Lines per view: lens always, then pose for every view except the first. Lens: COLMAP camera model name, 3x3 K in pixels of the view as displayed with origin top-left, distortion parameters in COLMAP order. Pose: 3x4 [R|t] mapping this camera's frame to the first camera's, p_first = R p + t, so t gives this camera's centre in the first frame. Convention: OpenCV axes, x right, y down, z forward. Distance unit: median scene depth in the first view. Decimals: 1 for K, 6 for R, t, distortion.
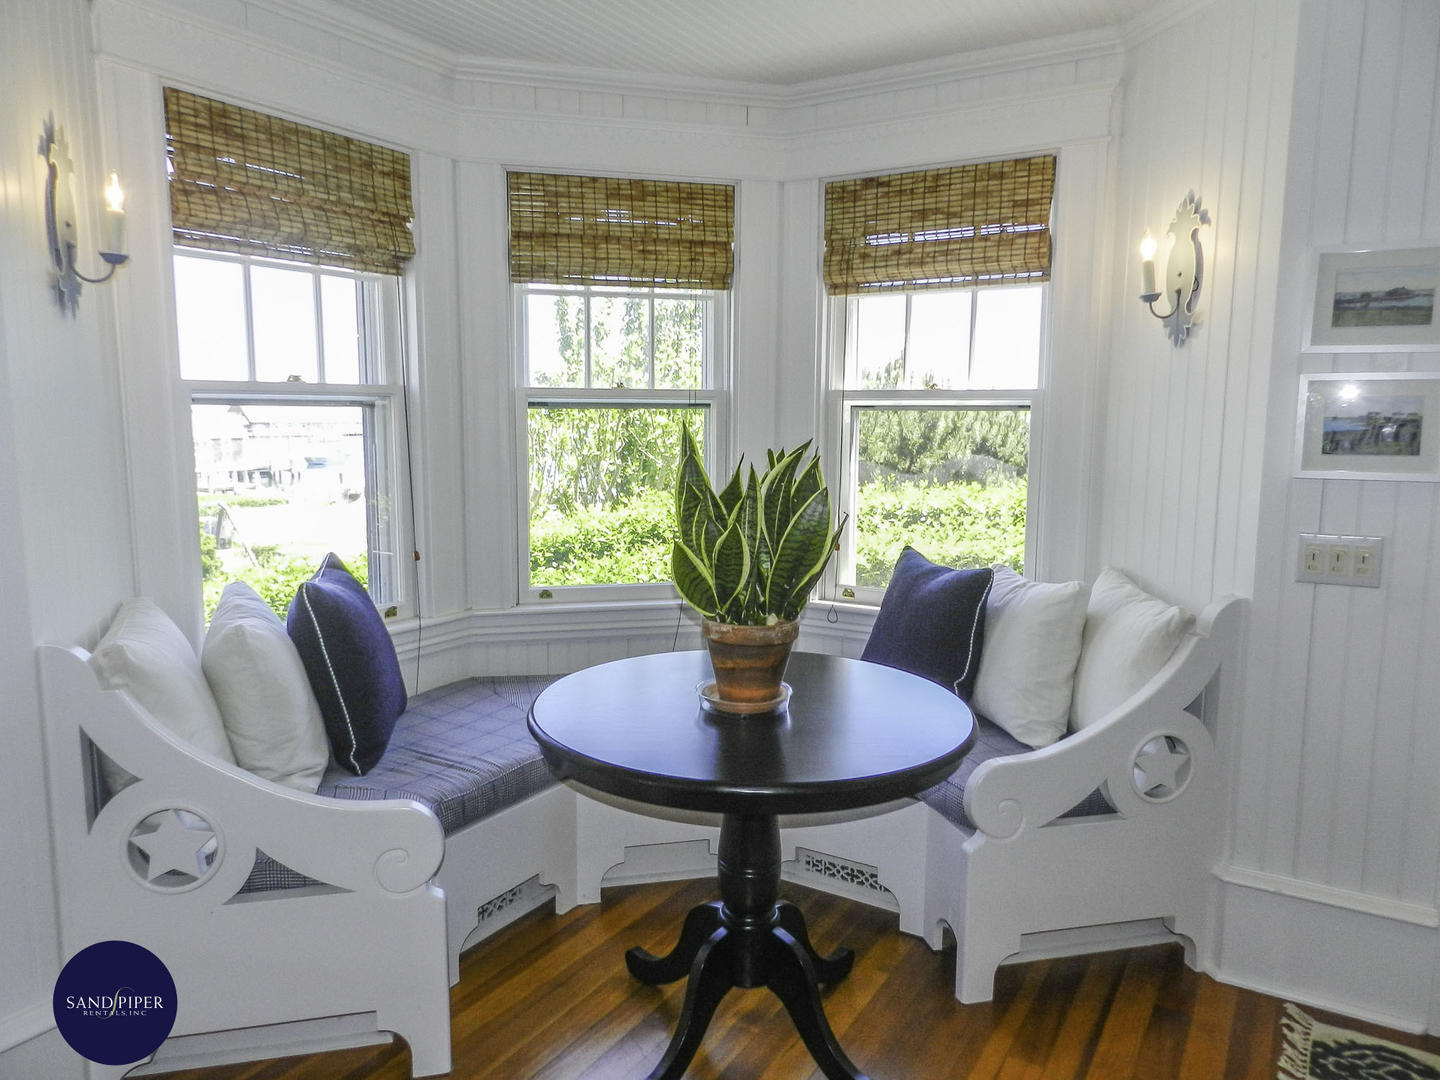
lens RADIAL K [[993.8, 0, 723.2], [0, 993.8, 535.0], [0, 0, 1]] dist [0.025853, 0.005615]
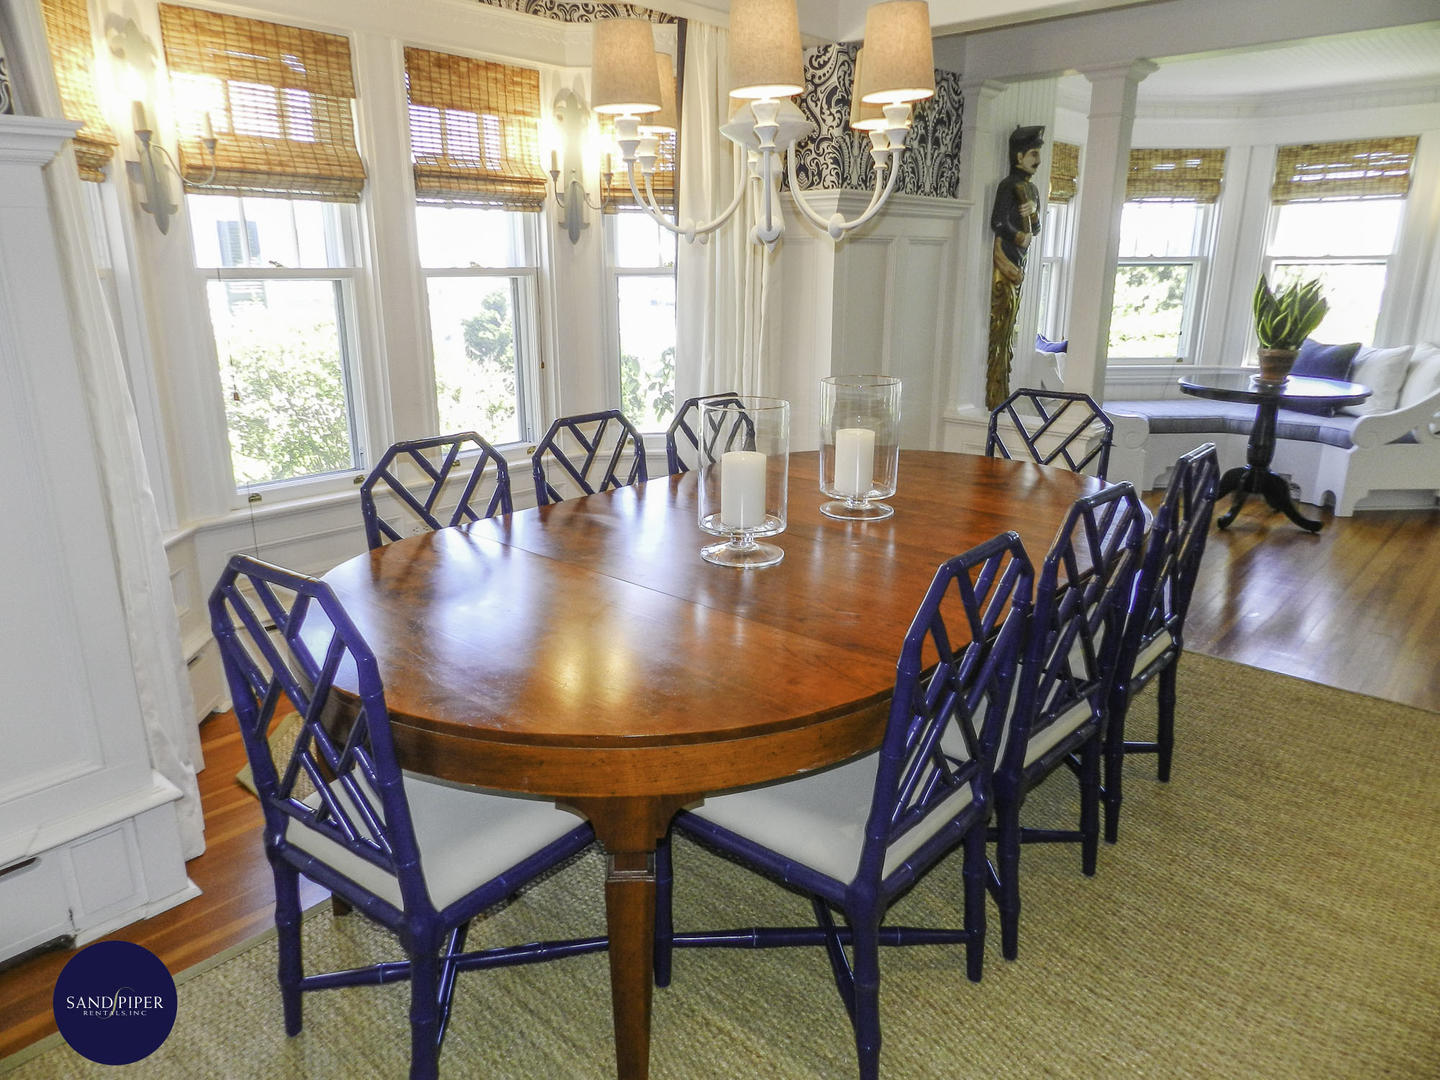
lens RADIAL K [[993.8, 0, 714.6], [0, 993.8, 540.4], [0, 0, 1]] dist [0.025853, 0.005615]
pose [[0.986368, 0.041286, -0.159294, -0.675027], [-0.017918, 0.989206, 0.145432, 0.150948], [0.163579, -0.140595, 0.976460, -1.279034]]
